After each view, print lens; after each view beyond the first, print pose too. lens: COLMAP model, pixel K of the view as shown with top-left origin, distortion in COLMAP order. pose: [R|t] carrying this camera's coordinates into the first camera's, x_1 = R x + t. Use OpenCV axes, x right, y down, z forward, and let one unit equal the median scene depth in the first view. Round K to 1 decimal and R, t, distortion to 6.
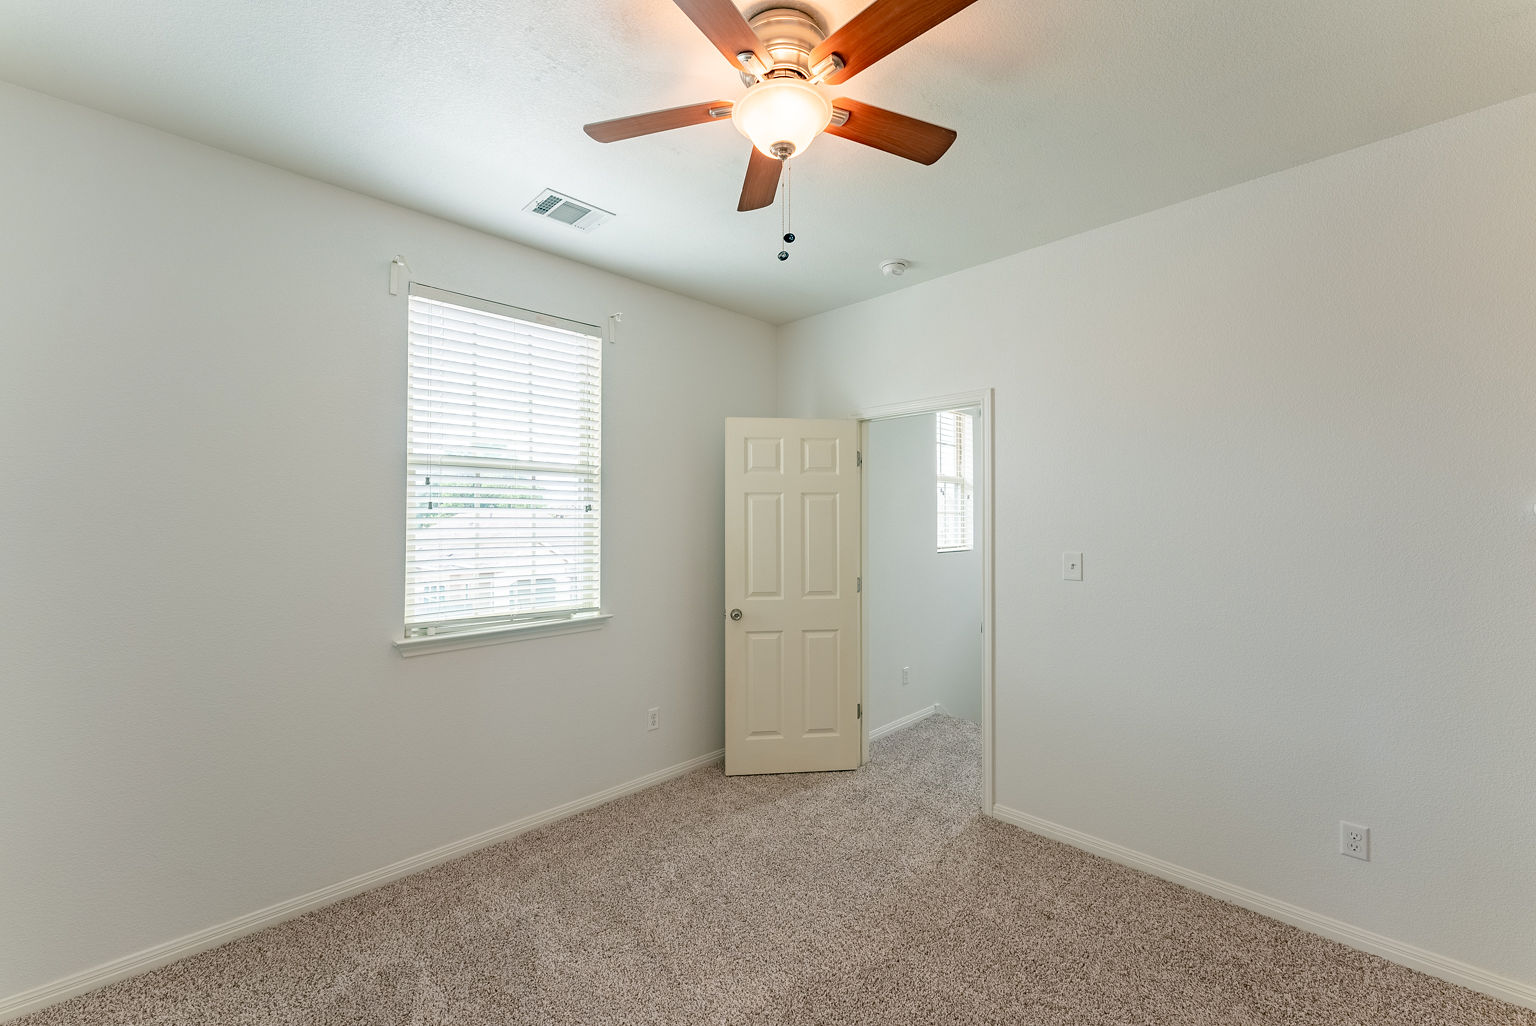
lens RADIAL K [[621.9, 0, 765.8], [0, 621.9, 509.7], [0, 0, 1]] dist [-0.000024, 0.005823]
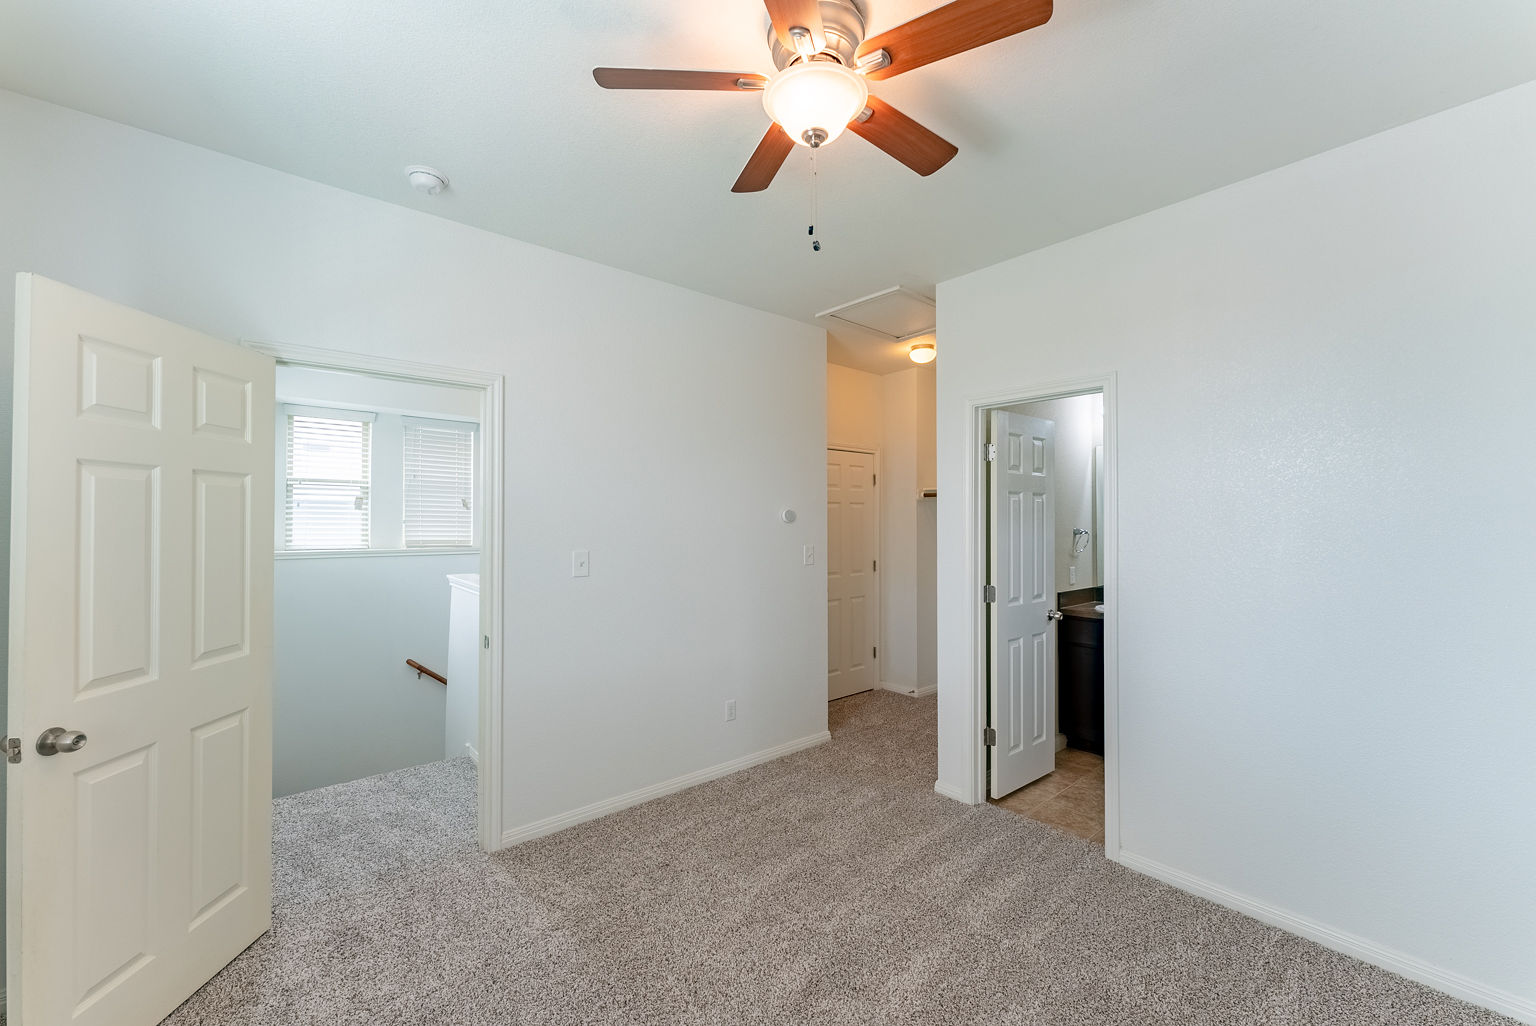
lens RADIAL K [[621.9, 0, 765.8], [0, 621.9, 509.7], [0, 0, 1]] dist [-0.000024, 0.005823]
pose [[0.068383, 0.018266, 0.997492, -0.447263], [-0.018854, 0.999677, -0.017014, 0.007261], [-0.997481, -0.017643, 0.068705, 0.482510]]
